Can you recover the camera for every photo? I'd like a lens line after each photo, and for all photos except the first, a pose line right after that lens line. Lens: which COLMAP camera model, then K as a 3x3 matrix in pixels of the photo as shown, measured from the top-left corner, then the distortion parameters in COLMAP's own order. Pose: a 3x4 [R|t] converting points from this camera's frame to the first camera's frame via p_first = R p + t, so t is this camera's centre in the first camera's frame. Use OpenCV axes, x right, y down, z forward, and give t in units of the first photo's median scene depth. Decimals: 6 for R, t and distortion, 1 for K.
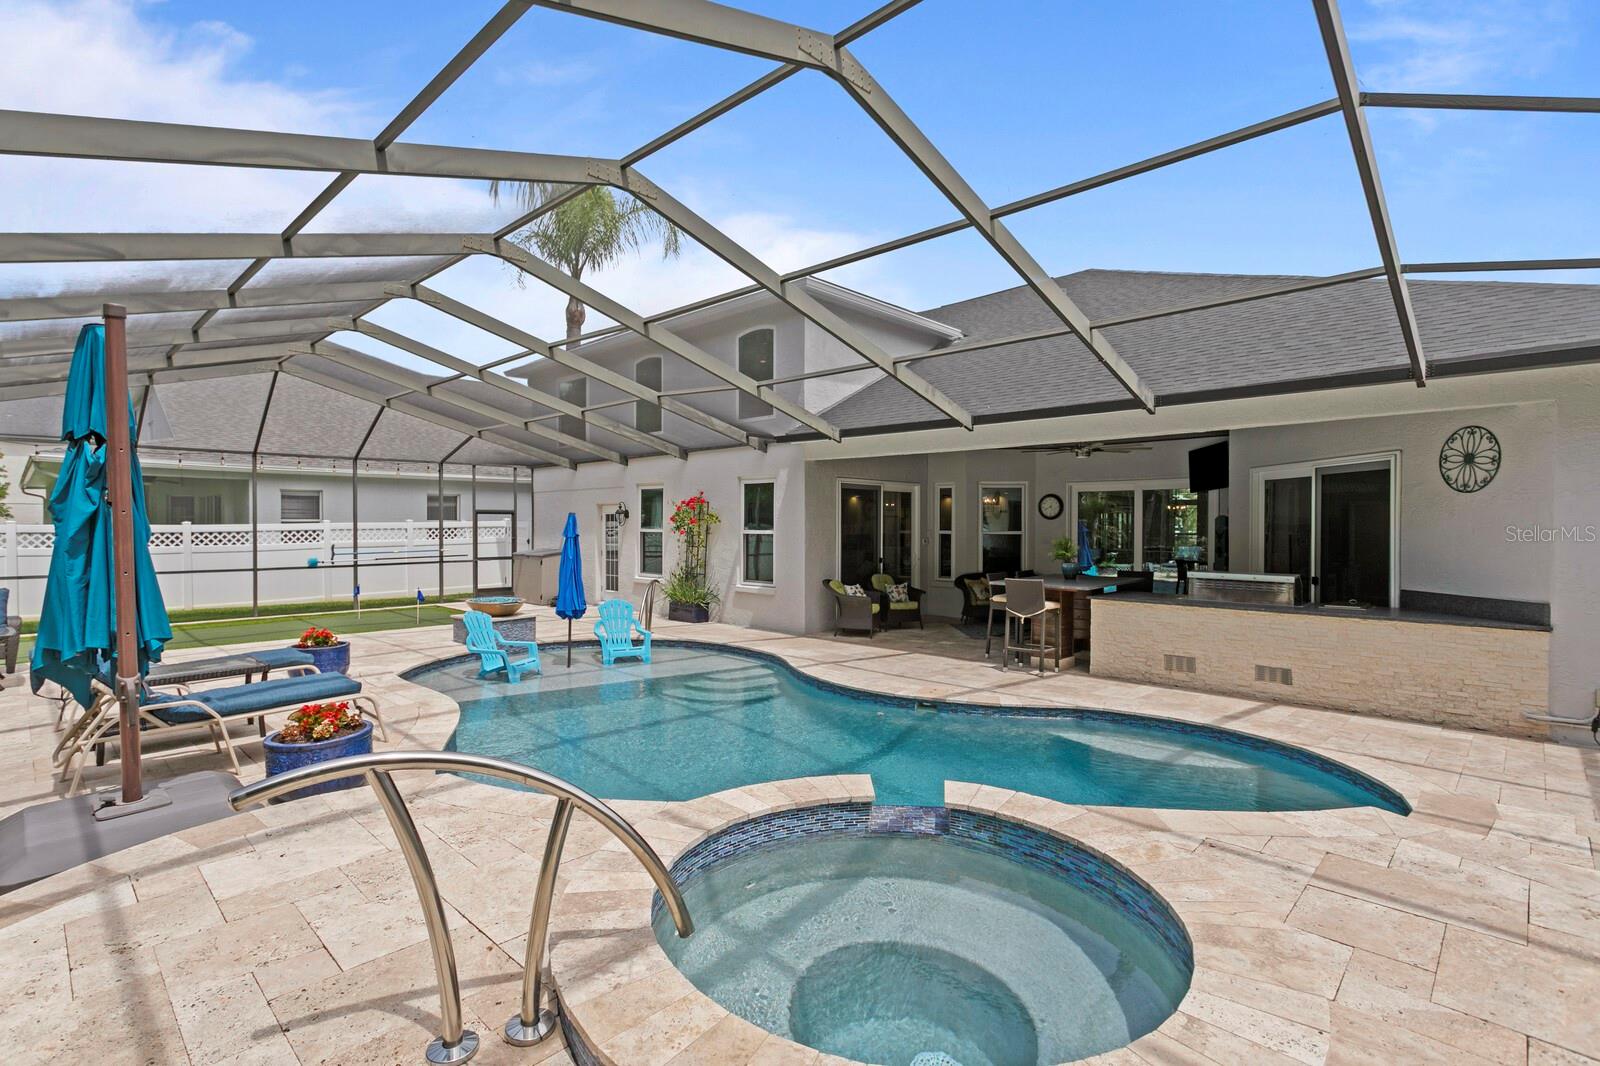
lens RADIAL K [[764.9, 0, 800.0], [0, 764.9, 533.0], [0, 0, 1]] dist [0.031873, 0.000256]
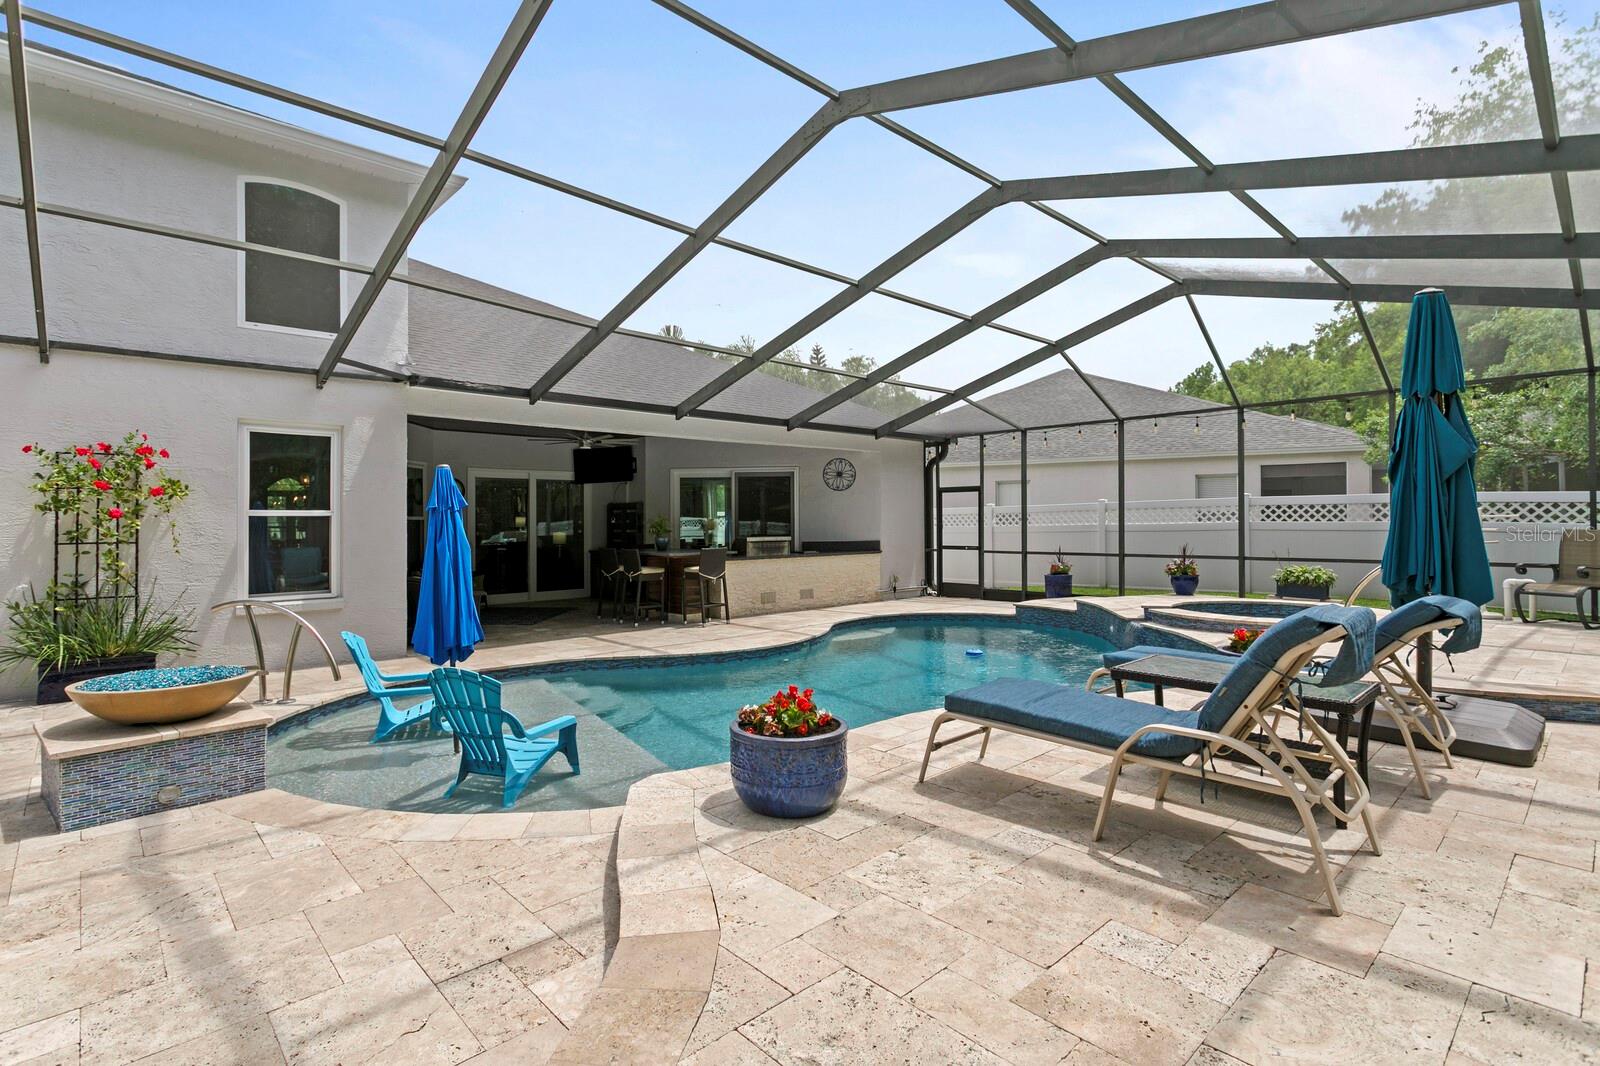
lens RADIAL K [[764.9, 0, 800.0], [0, 764.9, 533.0], [0, 0, 1]] dist [0.031873, 0.000256]
pose [[0.076986, -0.016105, 0.996902, -0.981547], [0.022331, 0.999647, 0.014424, 0.023290], [-0.996782, 0.021151, 0.077318, 0.817109]]
